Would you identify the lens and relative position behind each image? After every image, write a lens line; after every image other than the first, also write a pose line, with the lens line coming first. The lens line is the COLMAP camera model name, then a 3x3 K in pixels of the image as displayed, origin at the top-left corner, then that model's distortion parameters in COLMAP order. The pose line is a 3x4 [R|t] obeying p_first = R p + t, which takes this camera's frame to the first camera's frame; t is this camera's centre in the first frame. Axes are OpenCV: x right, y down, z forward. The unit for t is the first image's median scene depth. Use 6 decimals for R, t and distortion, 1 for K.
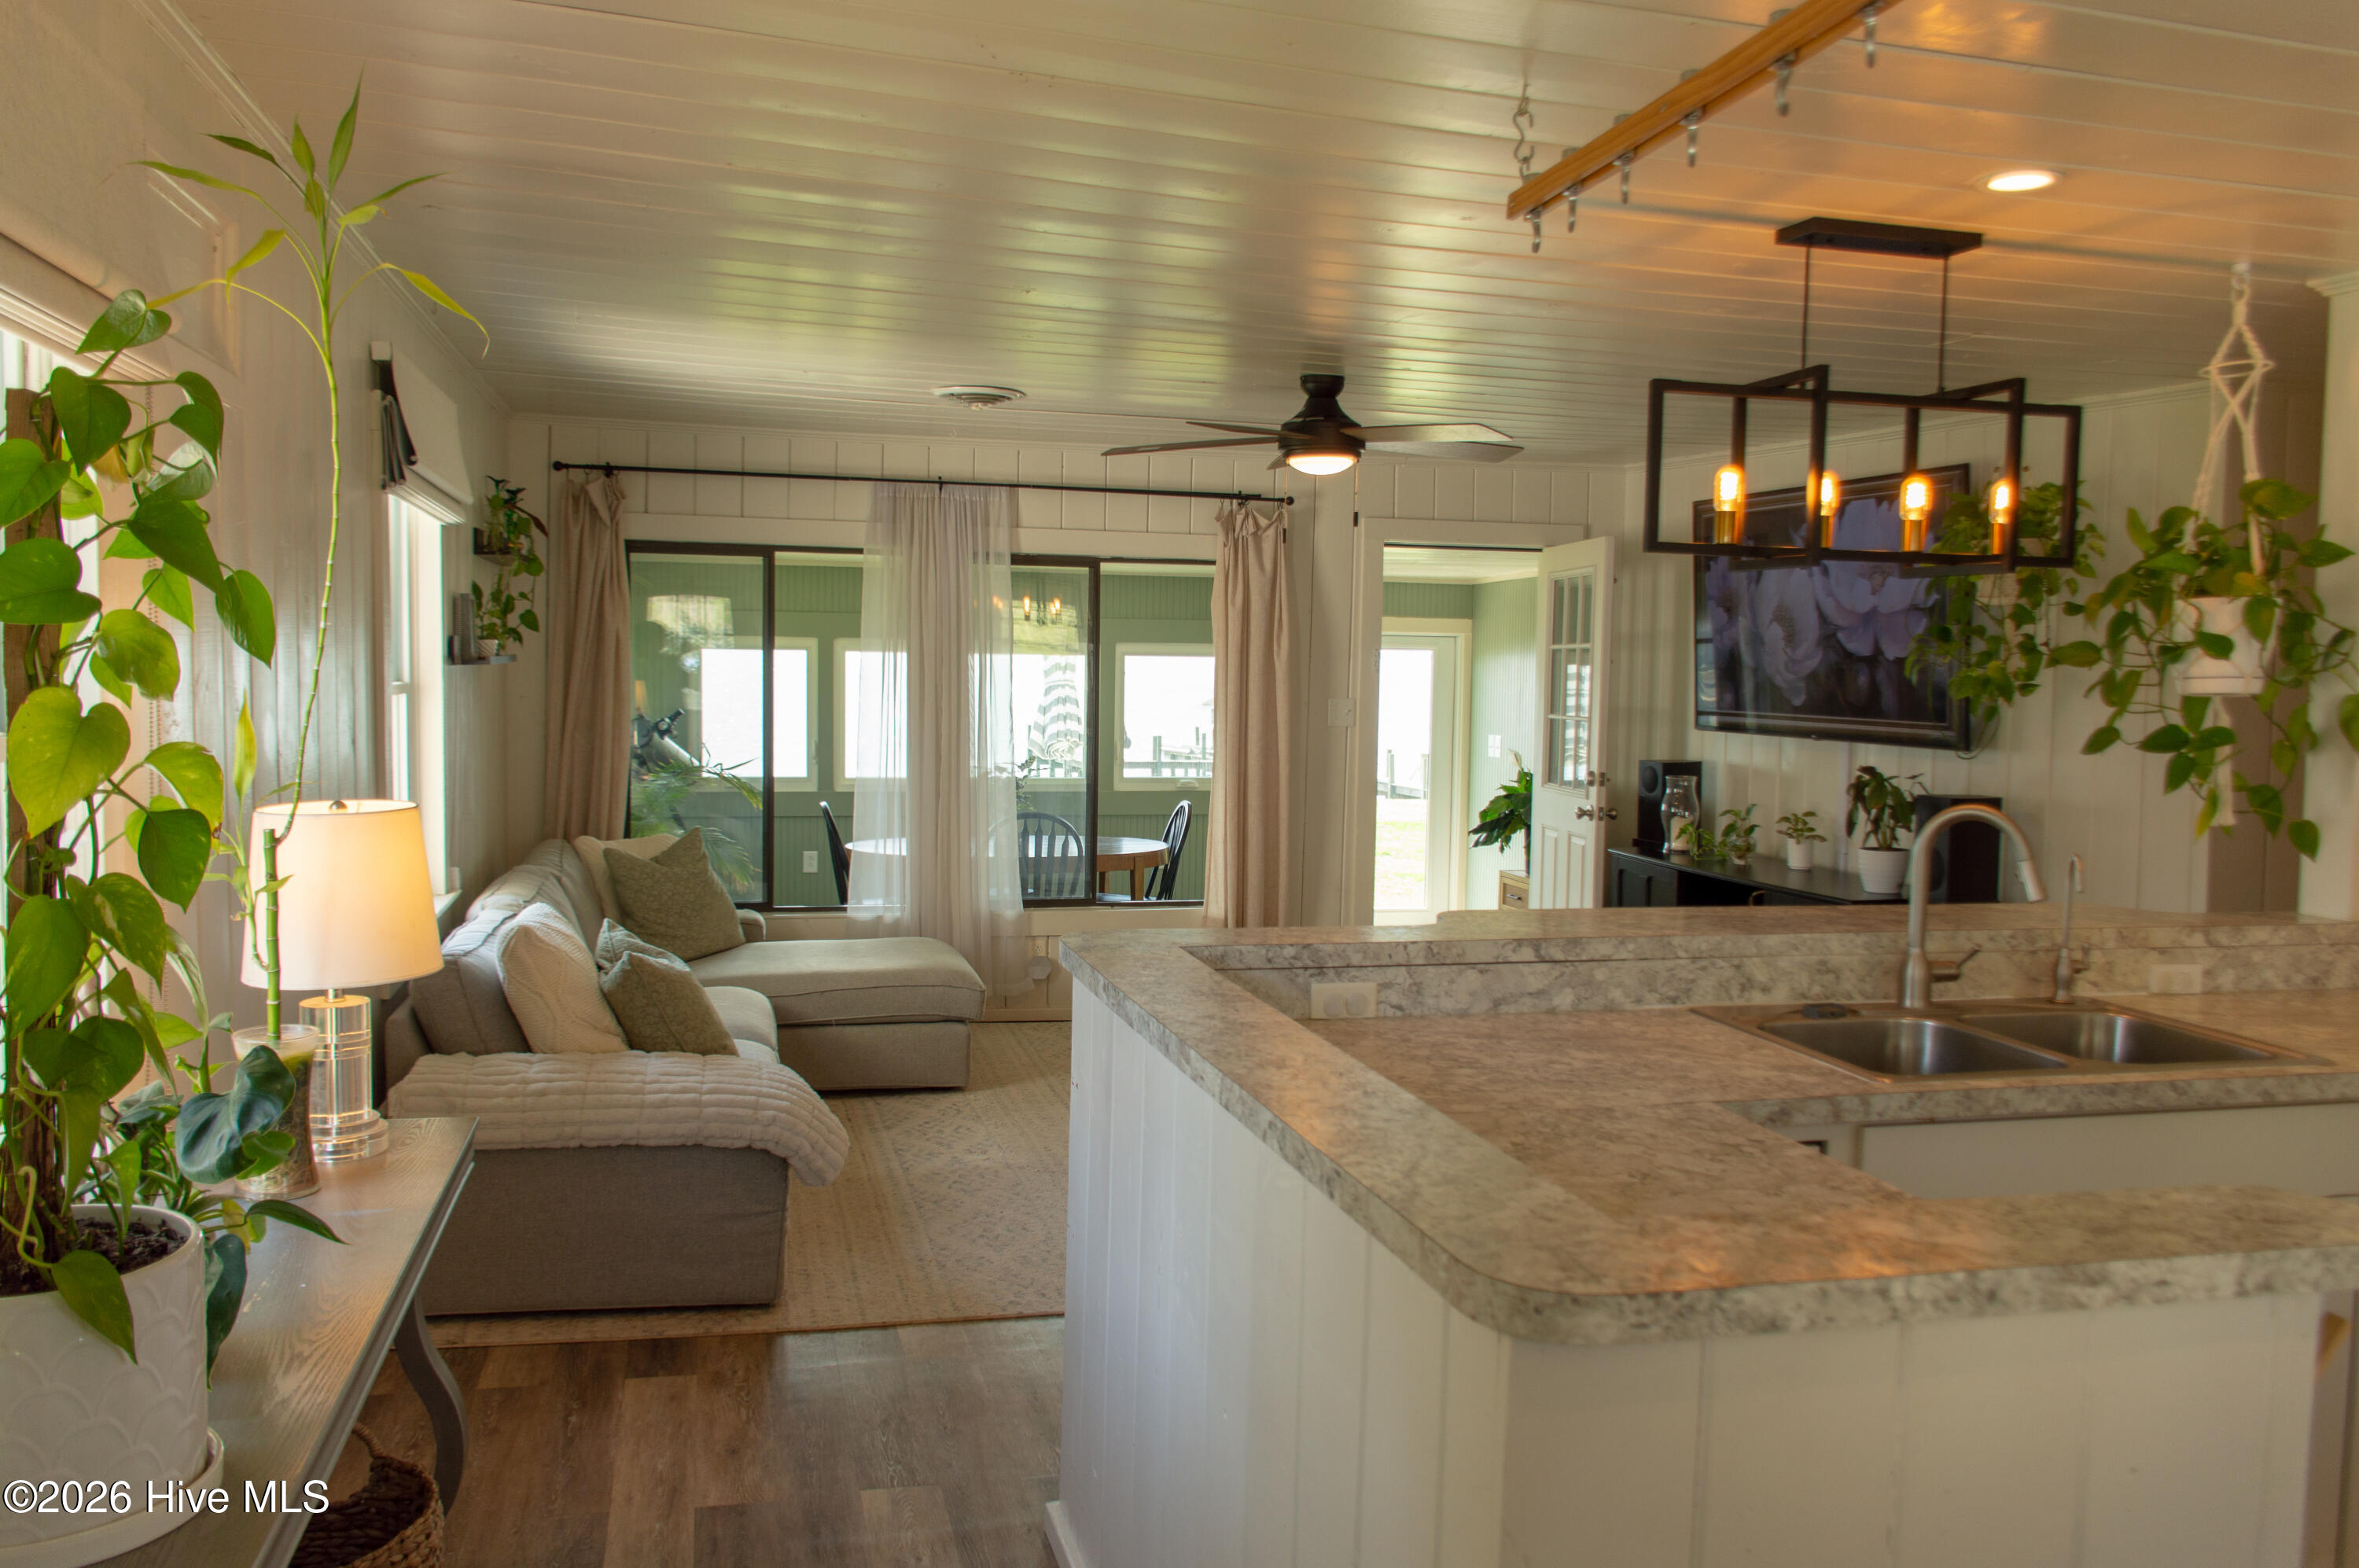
lens RADIAL K [[1829.2, 0, 1179.5], [0, 1829.2, 784.0], [0, 0, 1]] dist [-0.000028, -0.002678]
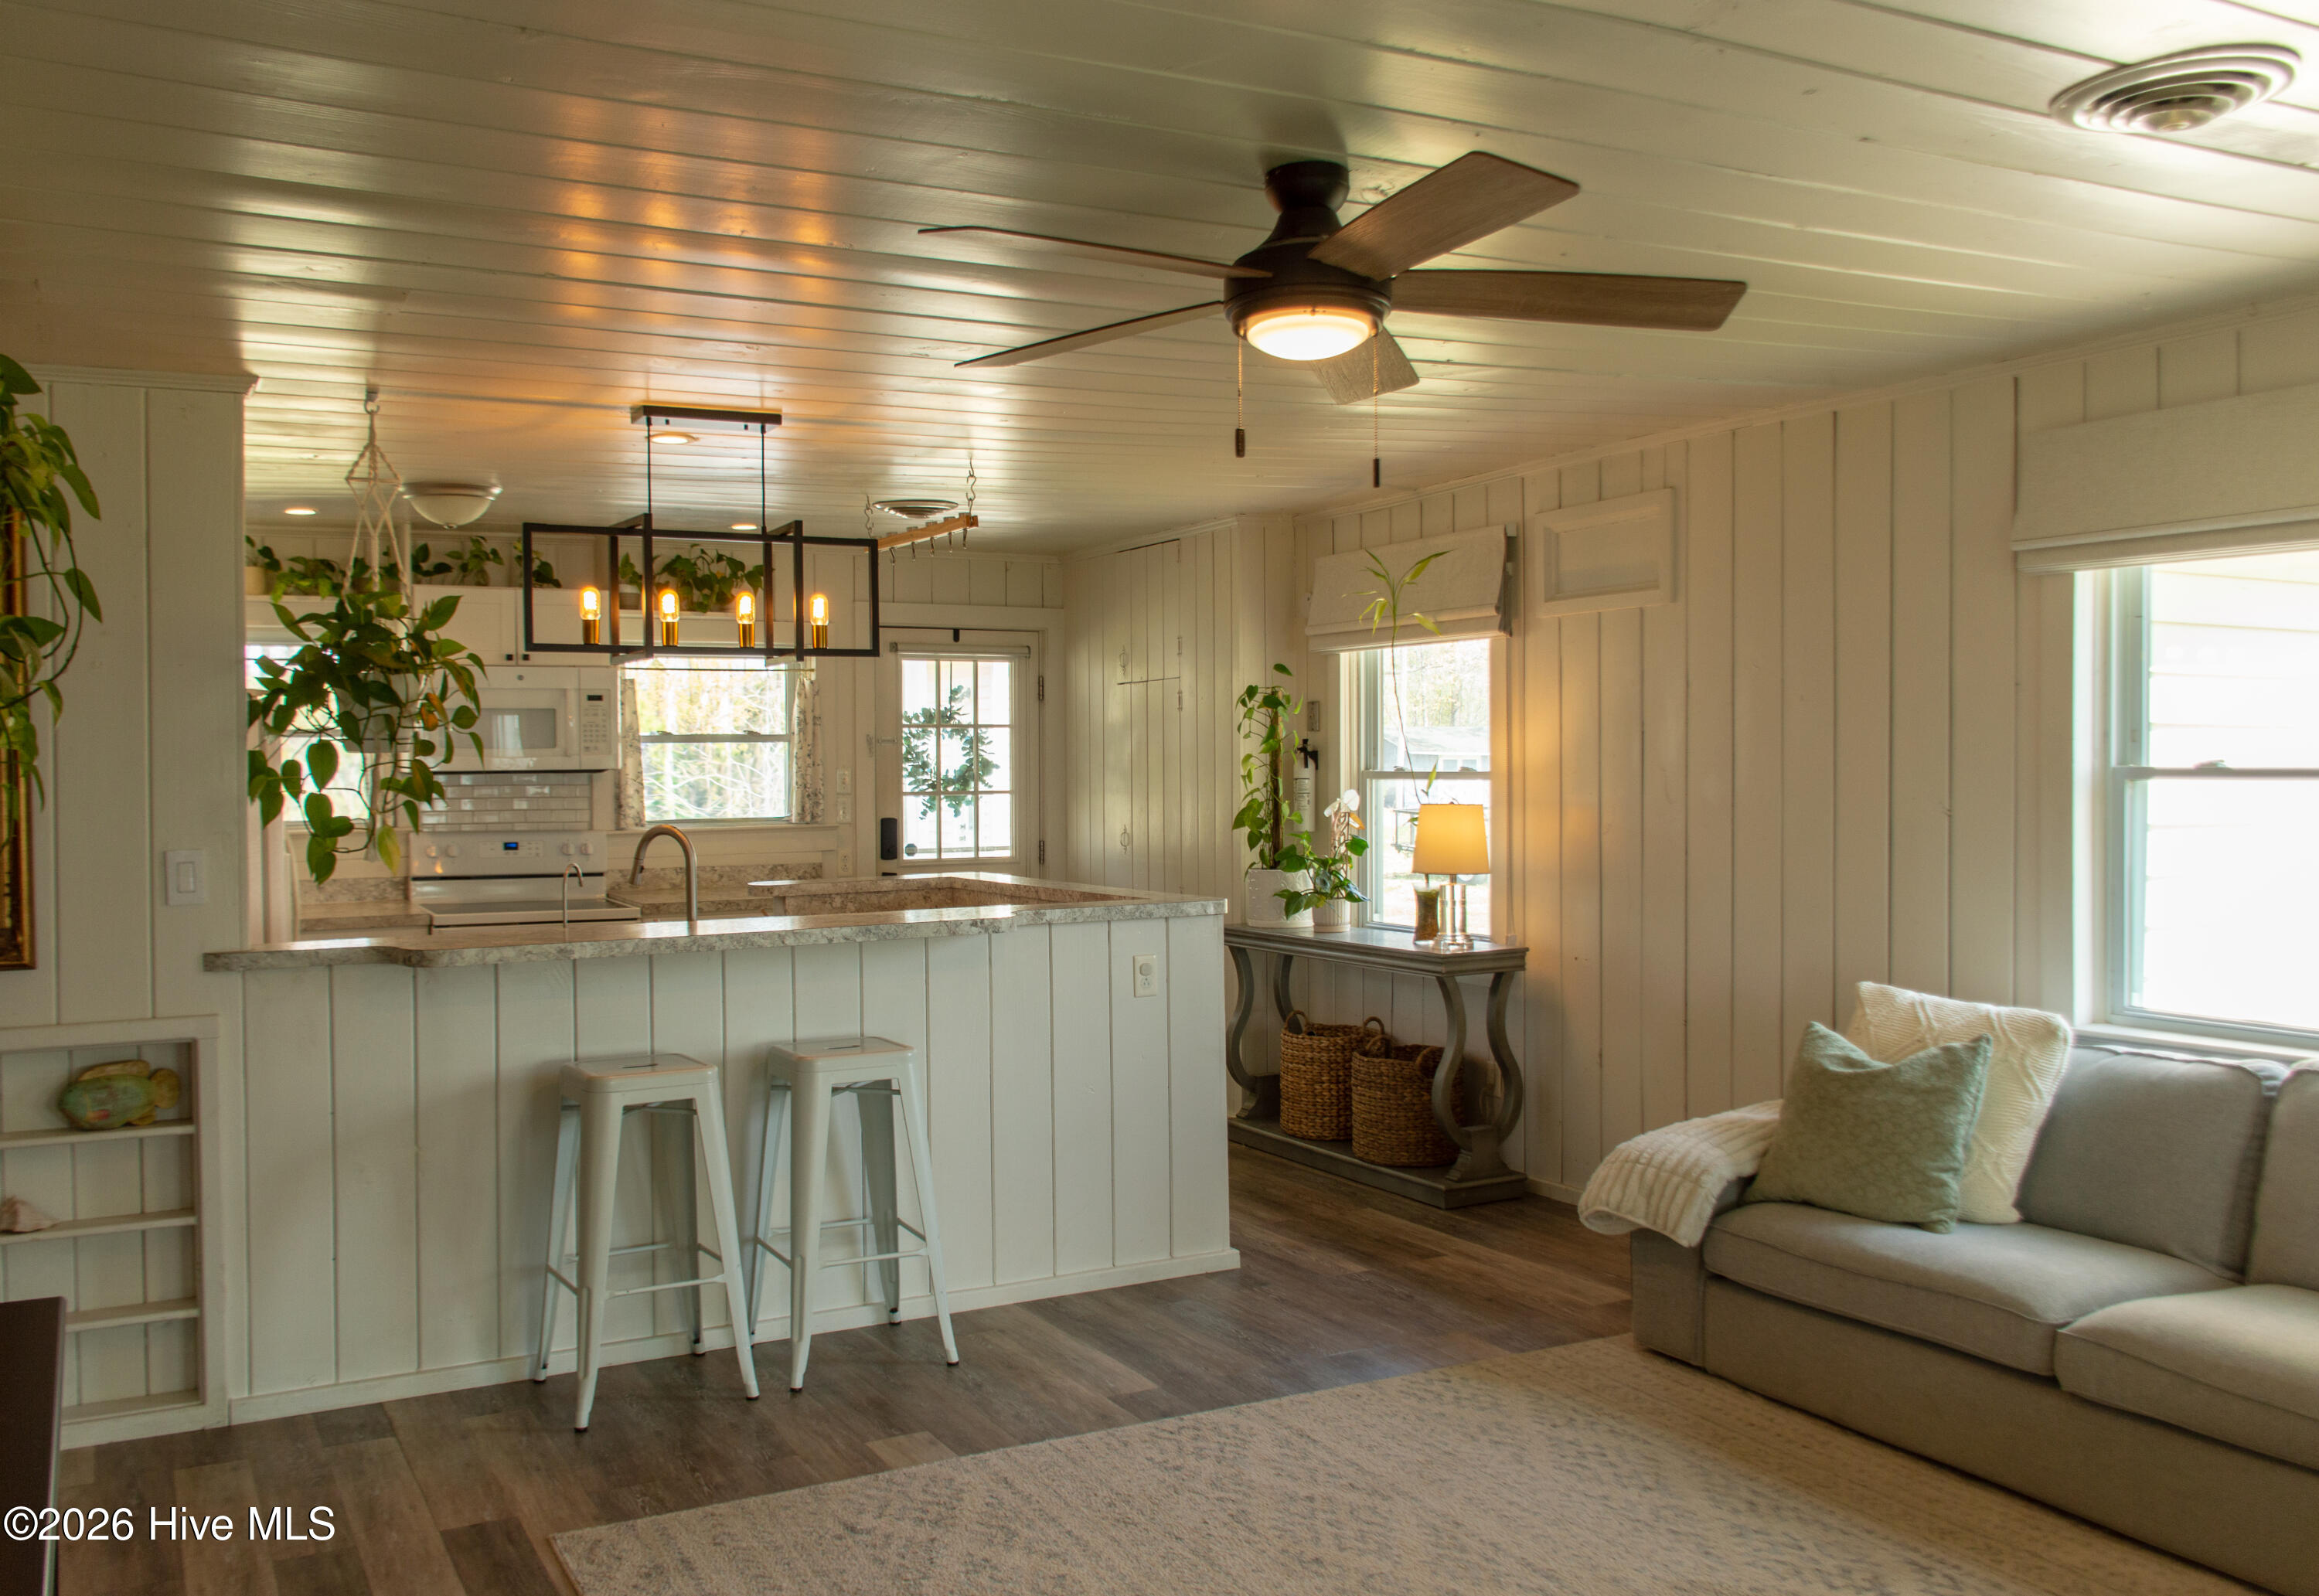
lens RADIAL K [[1909.5, 0, 1043.6], [0, 1909.5, 800.3], [0, 0, 1]] dist [-0.007217, -0.002384]
pose [[-0.978943, -0.004964, -0.204074, 0.217553], [-0.022923, 0.996054, 0.085732, -0.073040], [0.202843, 0.088605, -0.975194, 1.264483]]
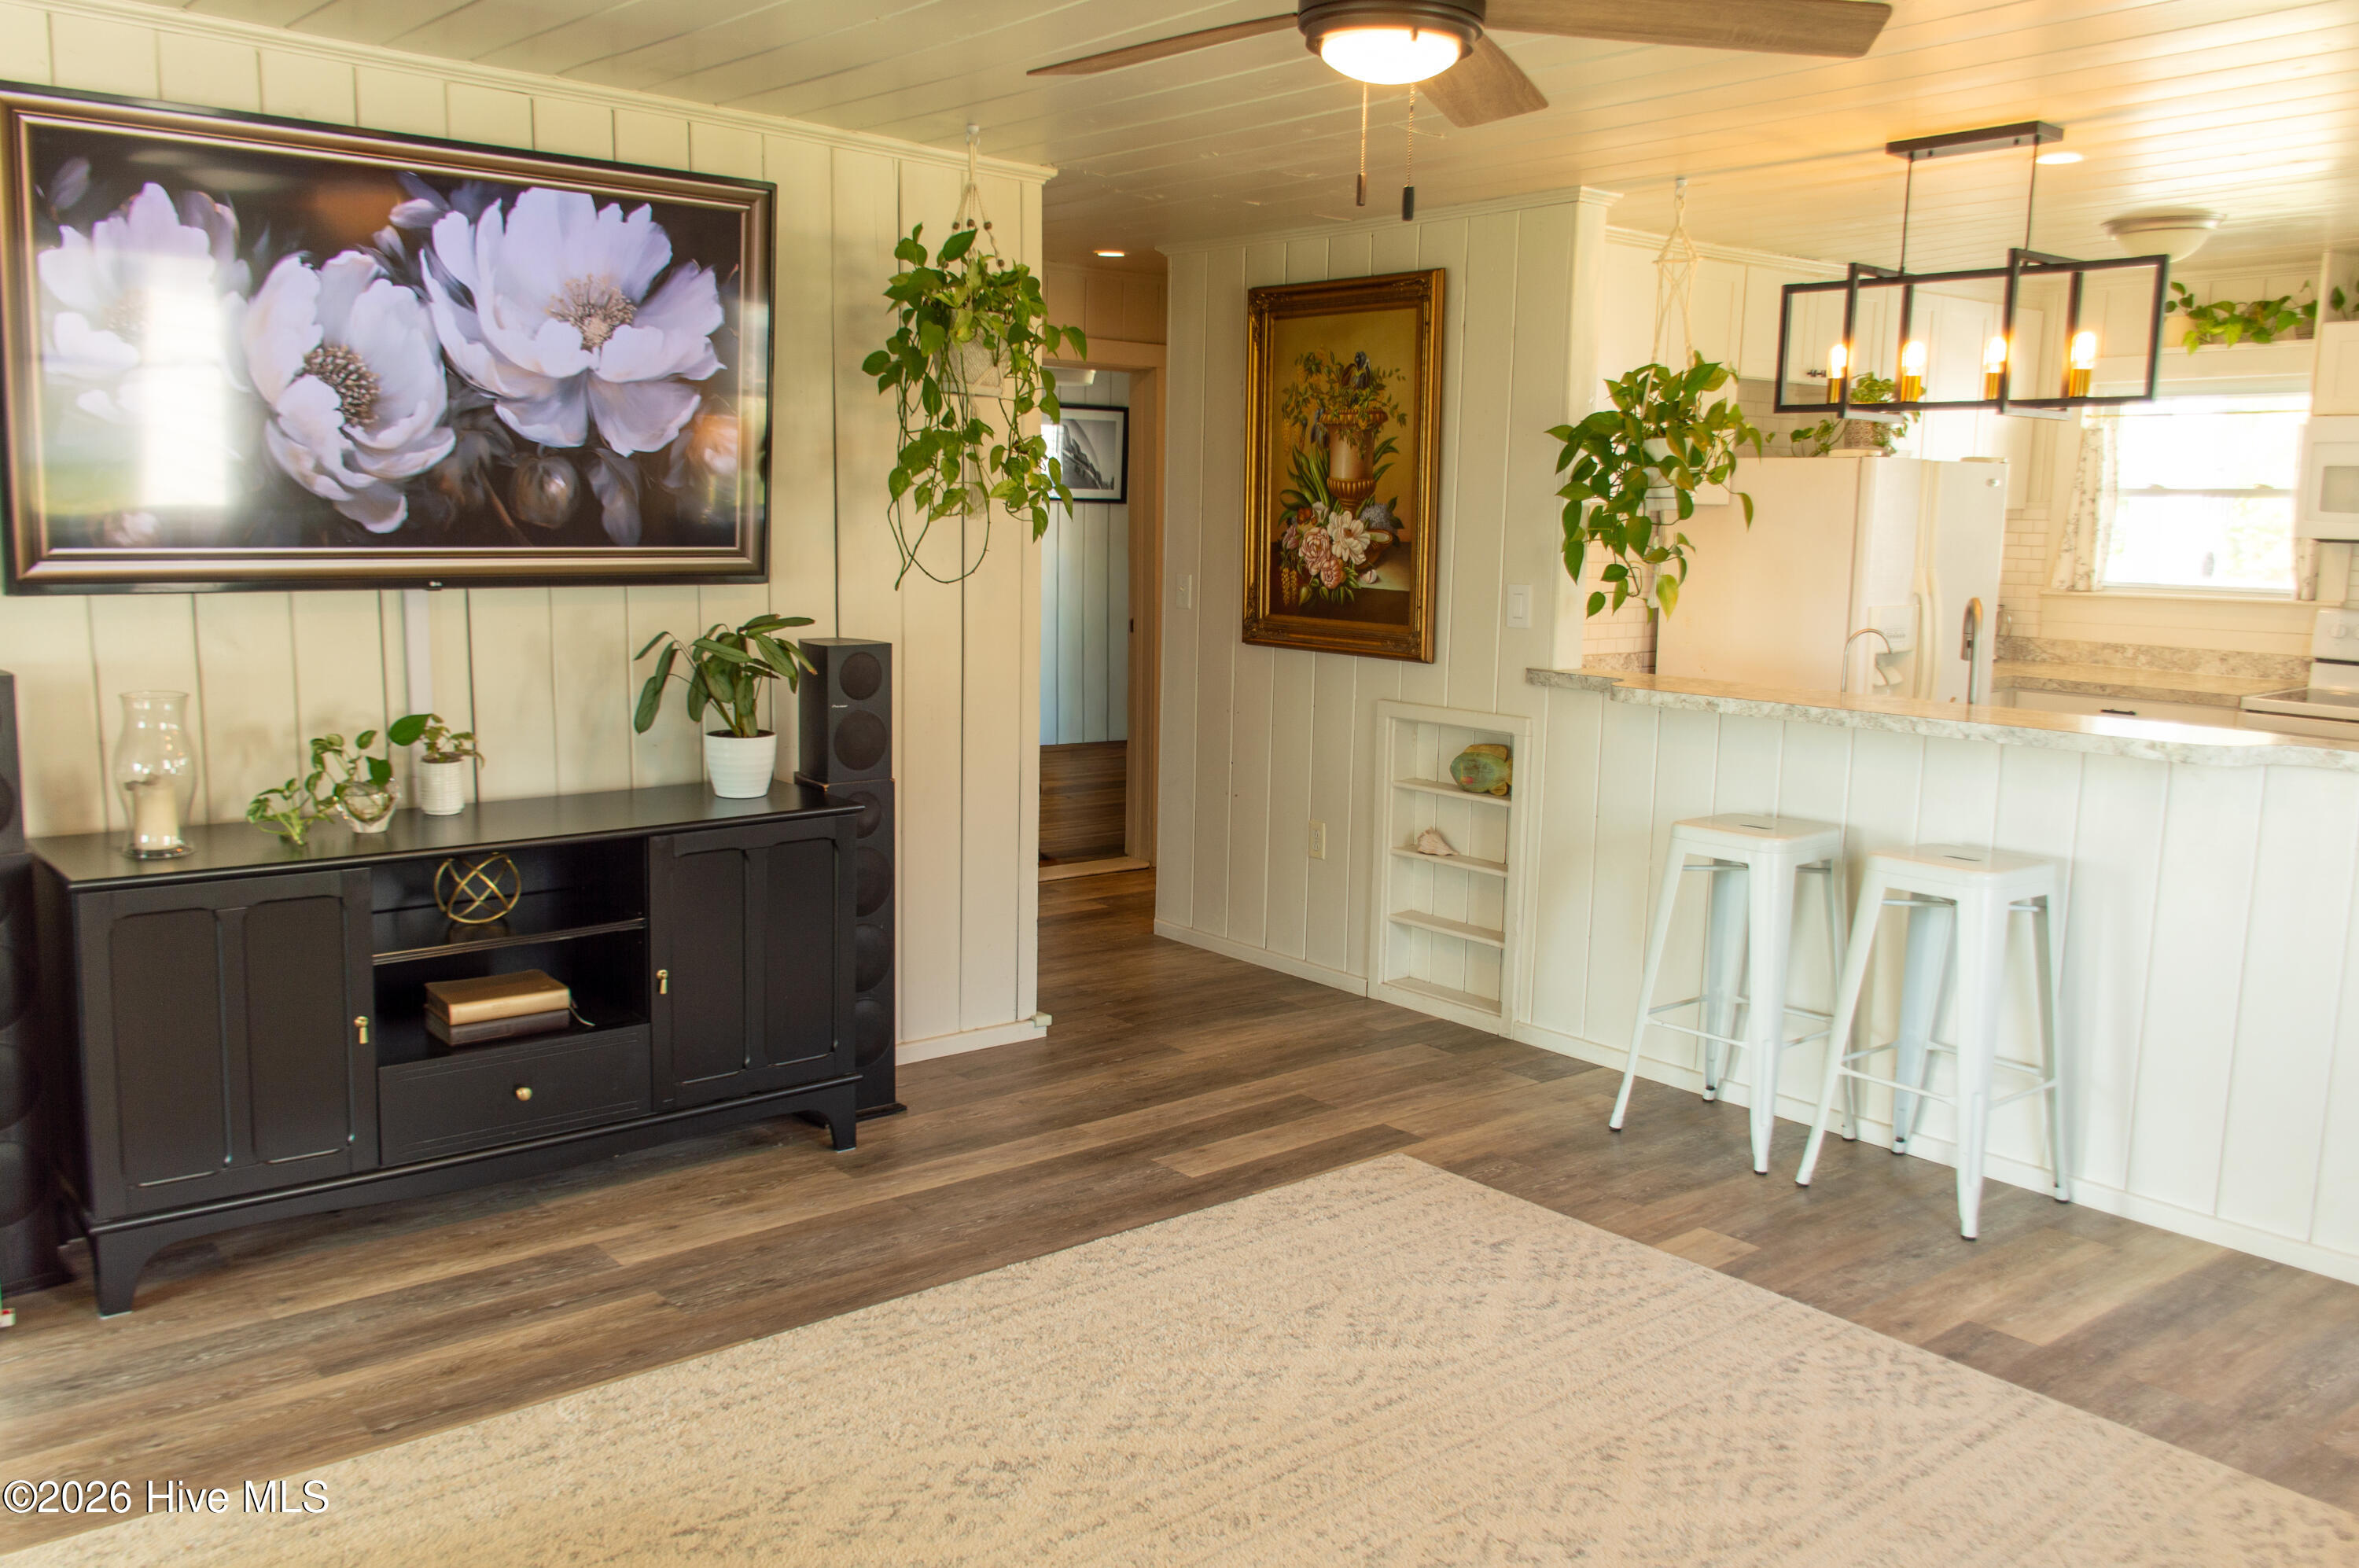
lens RADIAL K [[1907.7, 0, 1179.5], [0, 1907.7, 784.0], [0, 0, 1]] dist [-0.004758, -0.001595]
pose [[-0.420356, -0.162410, 0.892706, -0.306140], [0.035073, 0.980207, 0.194844, -0.074093], [-0.906681, 0.113214, -0.406340, 1.048832]]
